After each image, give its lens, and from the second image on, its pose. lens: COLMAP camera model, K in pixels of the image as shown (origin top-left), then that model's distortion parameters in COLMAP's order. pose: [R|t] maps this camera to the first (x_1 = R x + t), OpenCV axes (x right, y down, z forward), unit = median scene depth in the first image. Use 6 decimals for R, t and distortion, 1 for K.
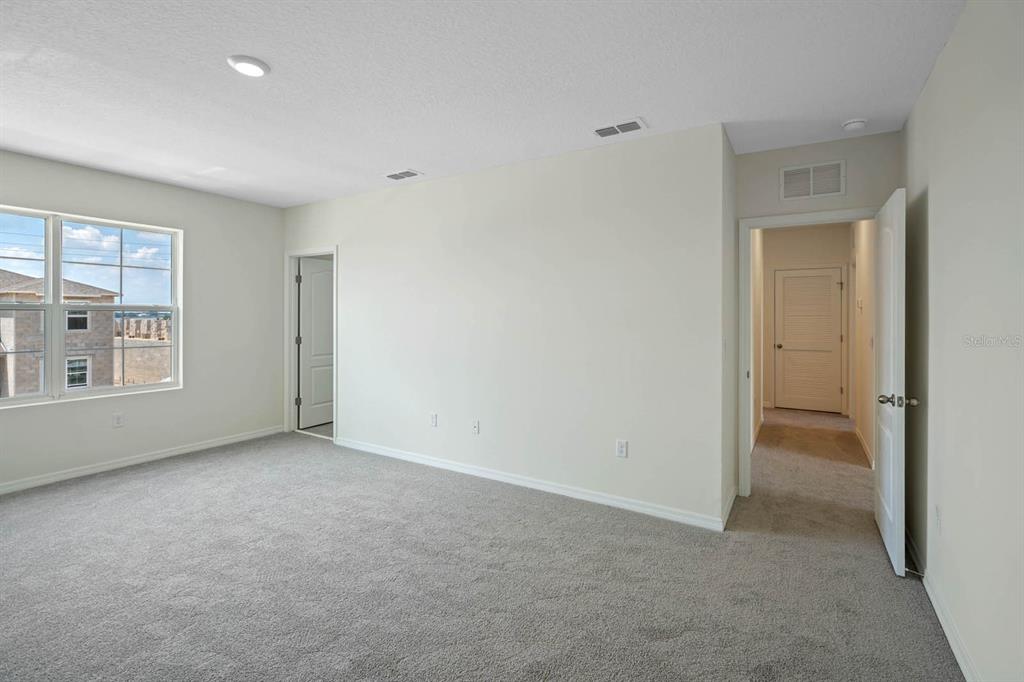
lens RADIAL K [[474.9, 0, 510.4], [0, 474.9, 316.3], [0, 0, 1]] dist [-0.001222, -0.000095]
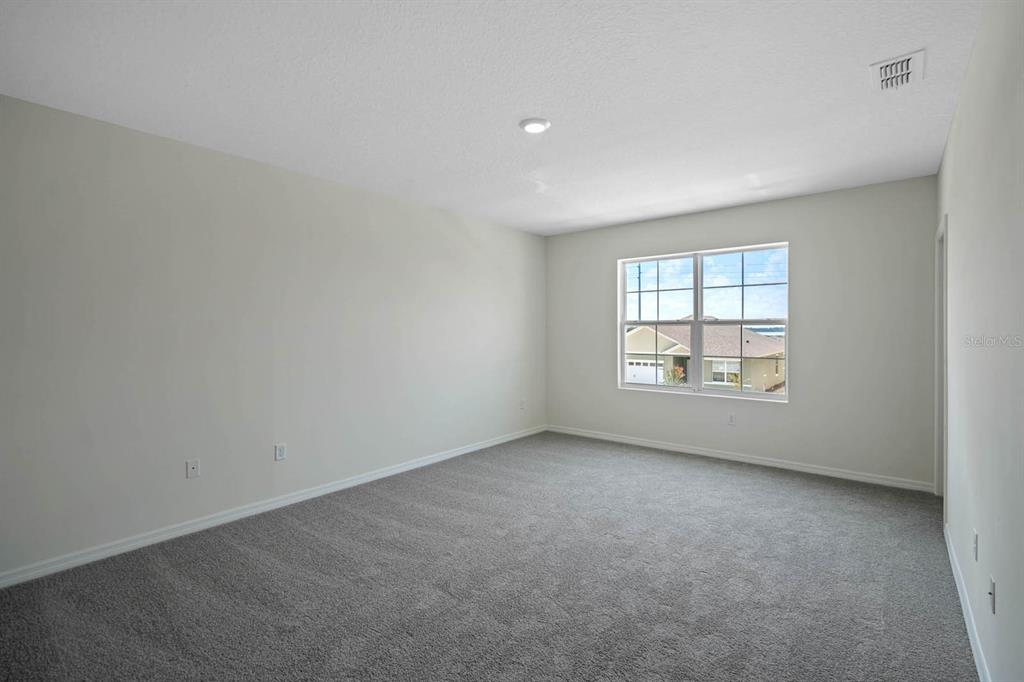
lens RADIAL K [[464.6, 0, 513.5], [0, 464.6, 332.6], [0, 0, 1]] dist [0.000429, 0.001350]
pose [[-0.134424, 0.002756, -0.990920, 0.389785], [0.002342, 0.999994, 0.002464, 0.003105], [0.990921, -0.001989, -0.134429, 0.653499]]
